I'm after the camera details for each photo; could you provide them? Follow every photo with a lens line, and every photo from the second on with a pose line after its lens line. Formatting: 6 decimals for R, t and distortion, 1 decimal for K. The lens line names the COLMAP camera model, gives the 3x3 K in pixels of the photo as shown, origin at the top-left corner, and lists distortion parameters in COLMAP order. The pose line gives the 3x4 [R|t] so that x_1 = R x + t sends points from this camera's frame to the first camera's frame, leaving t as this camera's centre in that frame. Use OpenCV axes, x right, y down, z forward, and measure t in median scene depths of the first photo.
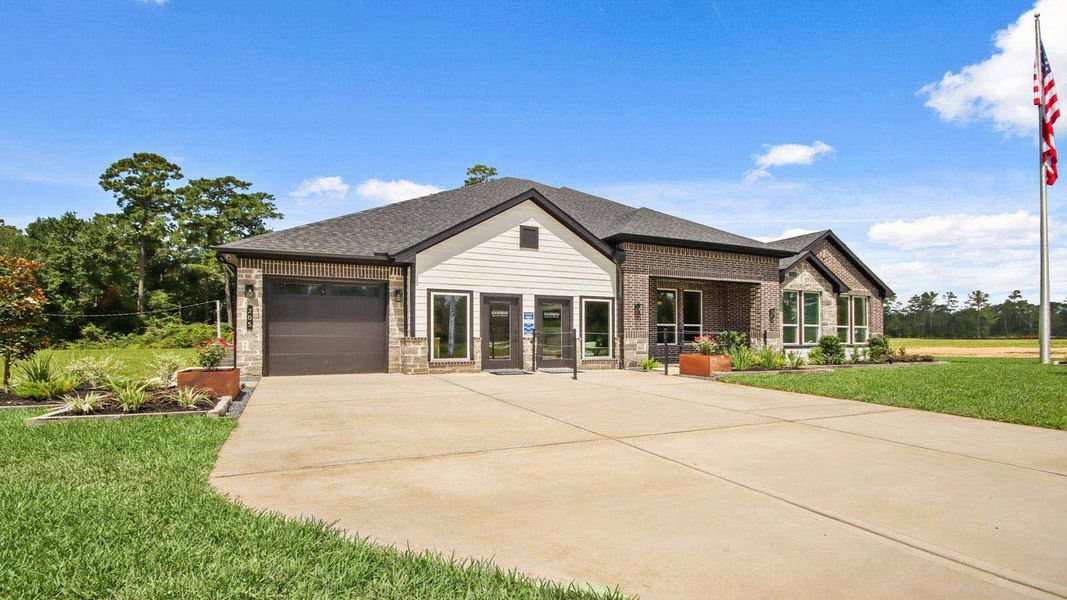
lens RADIAL K [[503.3, 0, 530.0], [0, 503.3, 305.4], [0, 0, 1]] dist [-0.003545, 0.000083]
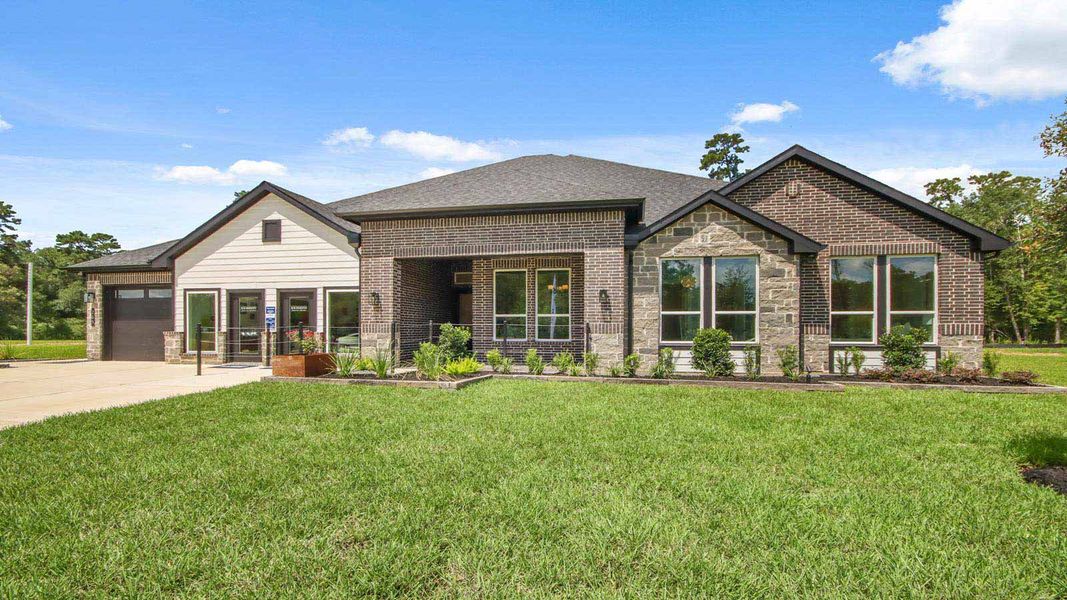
lens RADIAL K [[517.8, 0, 536.2], [0, 517.8, 301.8], [0, 0, 1]] dist [-0.003284, -0.000008]
pose [[0.797695, -0.034243, -0.602088, 0.984971], [0.037754, 0.999264, -0.006811, 0.029572], [0.601878, -0.017298, 0.798401, 0.478032]]
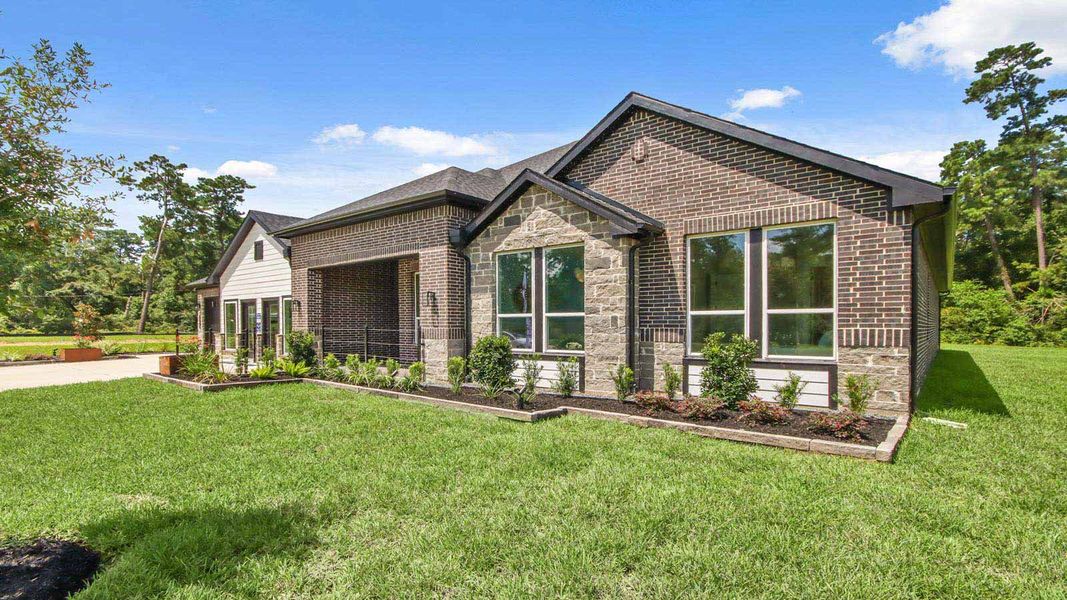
lens RADIAL K [[546.2, 0, 502.3], [0, 546.2, 301.5], [0, 0, 1]] dist [-0.019236, -0.004063]
pose [[0.395515, -0.044964, -0.917358, 1.356599], [0.058439, 0.998009, -0.023721, 0.048335], [0.916598, -0.044227, 0.397356, 0.972238]]
